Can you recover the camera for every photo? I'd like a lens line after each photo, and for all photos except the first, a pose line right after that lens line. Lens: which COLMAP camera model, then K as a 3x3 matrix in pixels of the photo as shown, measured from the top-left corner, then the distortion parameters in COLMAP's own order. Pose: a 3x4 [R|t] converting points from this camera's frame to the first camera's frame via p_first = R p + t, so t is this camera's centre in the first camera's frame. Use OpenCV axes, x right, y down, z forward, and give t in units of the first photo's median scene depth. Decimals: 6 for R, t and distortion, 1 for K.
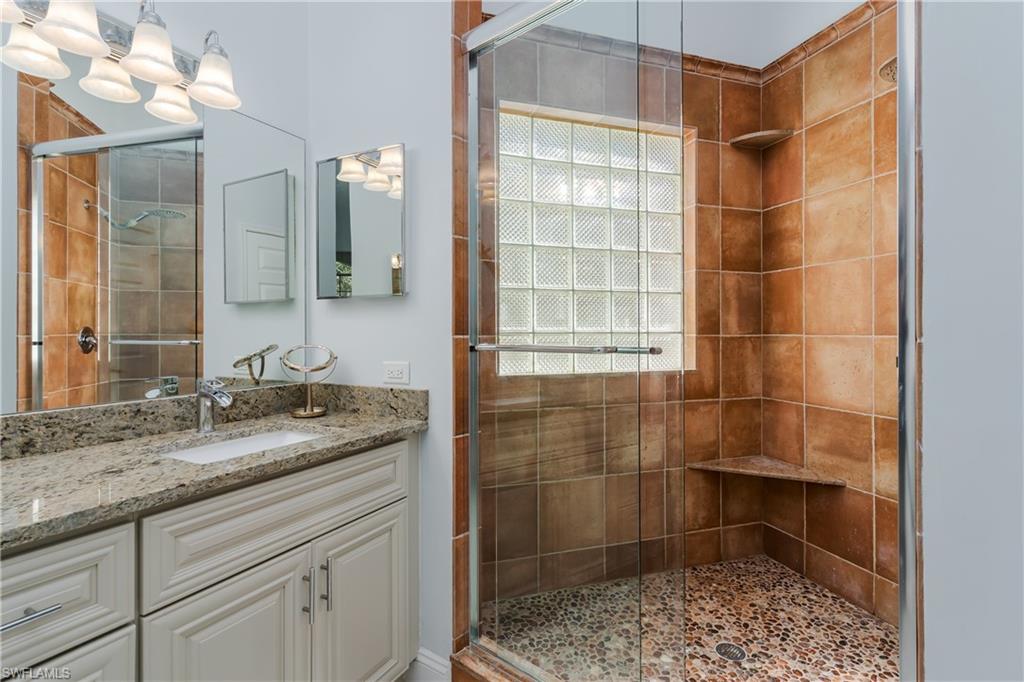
lens RADIAL K [[484.7, 0, 511.2], [0, 484.7, 330.5], [0, 0, 1]] dist [-0.000697, 0.000081]
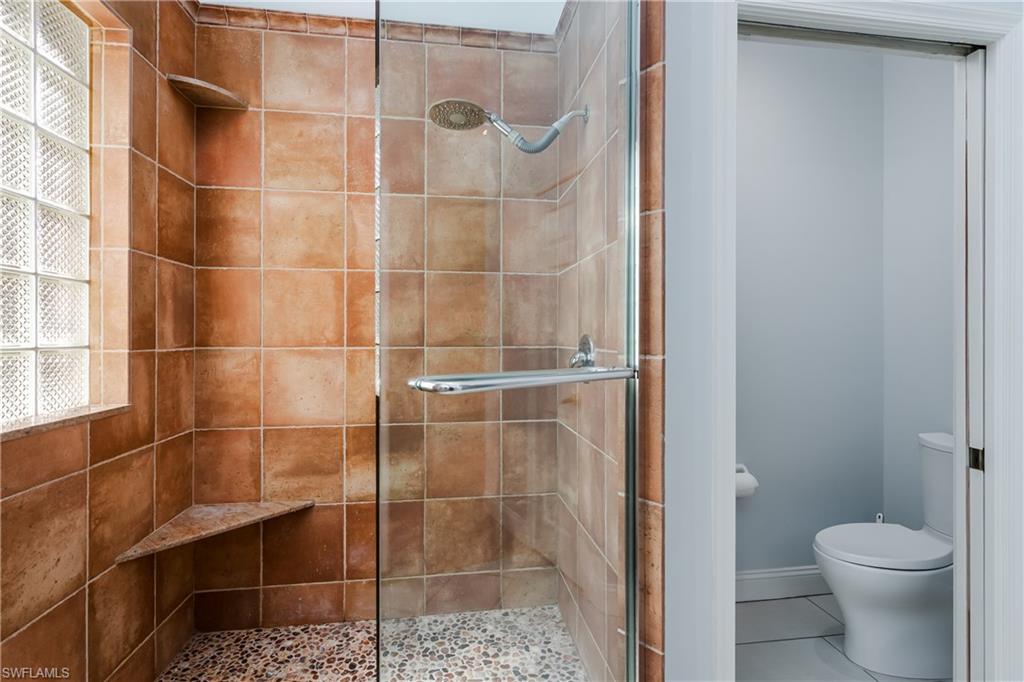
lens RADIAL K [[491.1, 0, 519.9], [0, 491.1, 333.3], [0, 0, 1]] dist [0.000037, 0.000299]
pose [[0.163182, 0.006780, 0.986573, -0.185676], [-0.003393, 0.999974, -0.006311, -0.012053], [-0.986590, -0.002317, 0.163201, 0.408270]]
